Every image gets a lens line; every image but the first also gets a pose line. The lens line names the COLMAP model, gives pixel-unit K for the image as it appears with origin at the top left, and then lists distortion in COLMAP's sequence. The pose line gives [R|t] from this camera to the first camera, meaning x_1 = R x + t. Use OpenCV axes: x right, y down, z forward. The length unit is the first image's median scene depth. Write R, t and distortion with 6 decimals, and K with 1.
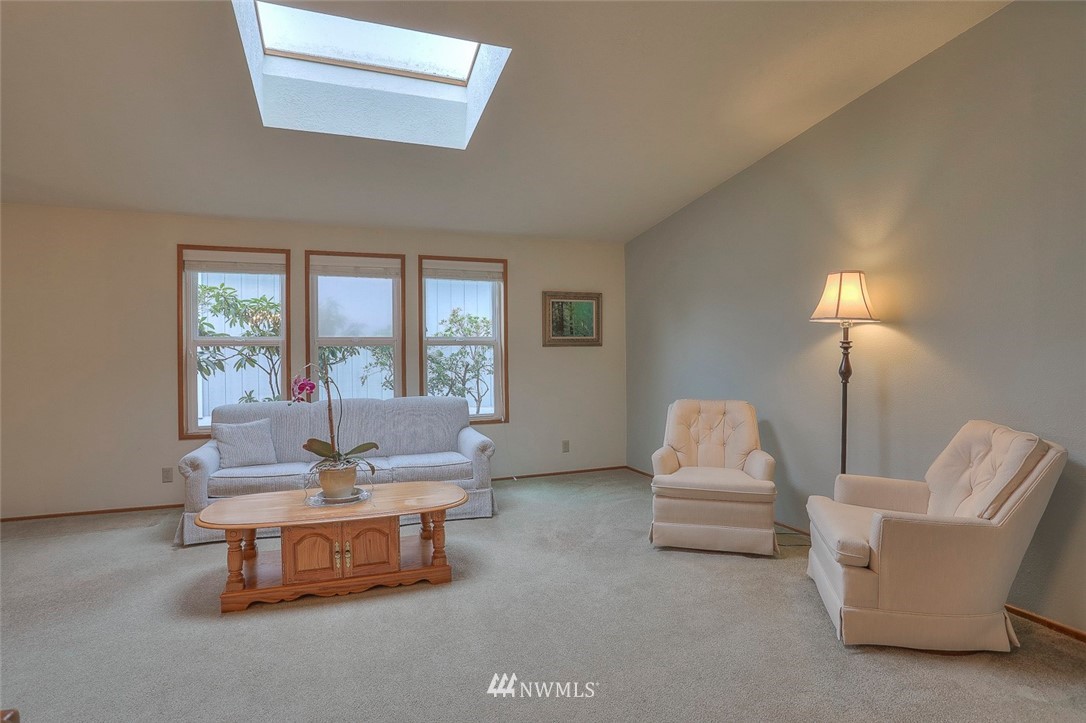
lens RADIAL K [[539.8, 0, 531.8], [0, 539.8, 360.1], [0, 0, 1]] dist [-0.049676, 0.018364]
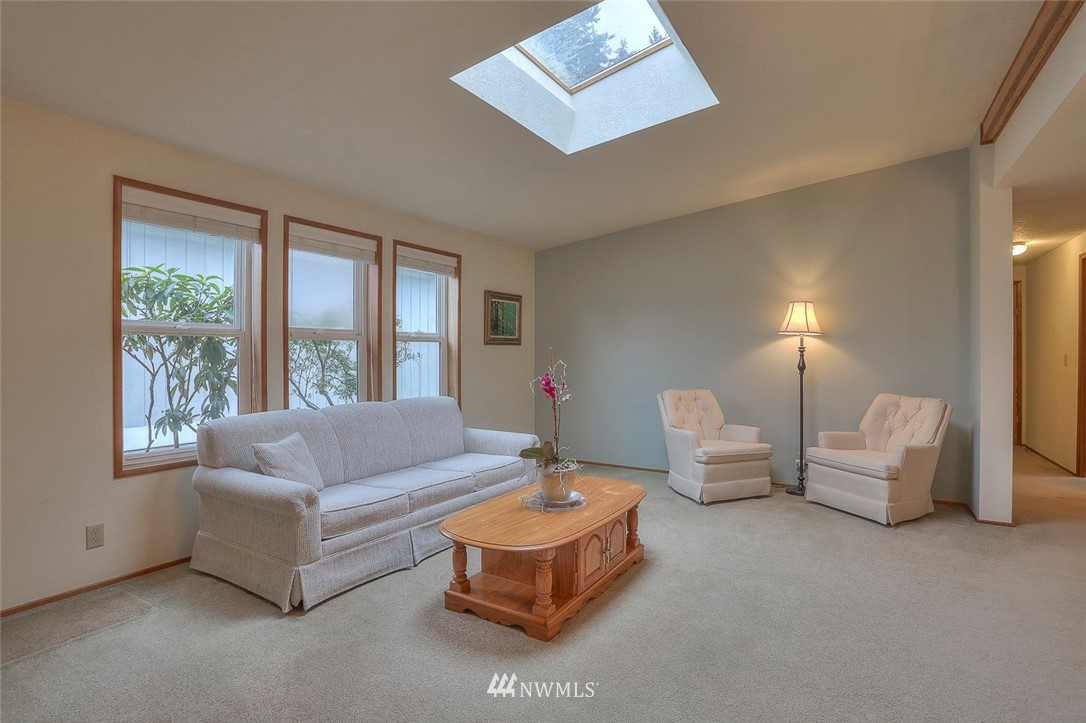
lens RADIAL K [[539.8, 0, 542.9], [0, 539.8, 359.1], [0, 0, 1]] dist [-0.049676, 0.018364]
pose [[0.783679, 0.004190, 0.621152, -0.723163], [-0.004554, 0.999989, -0.001001, 0.003658], [-0.621149, -0.002045, 0.783690, 0.191643]]
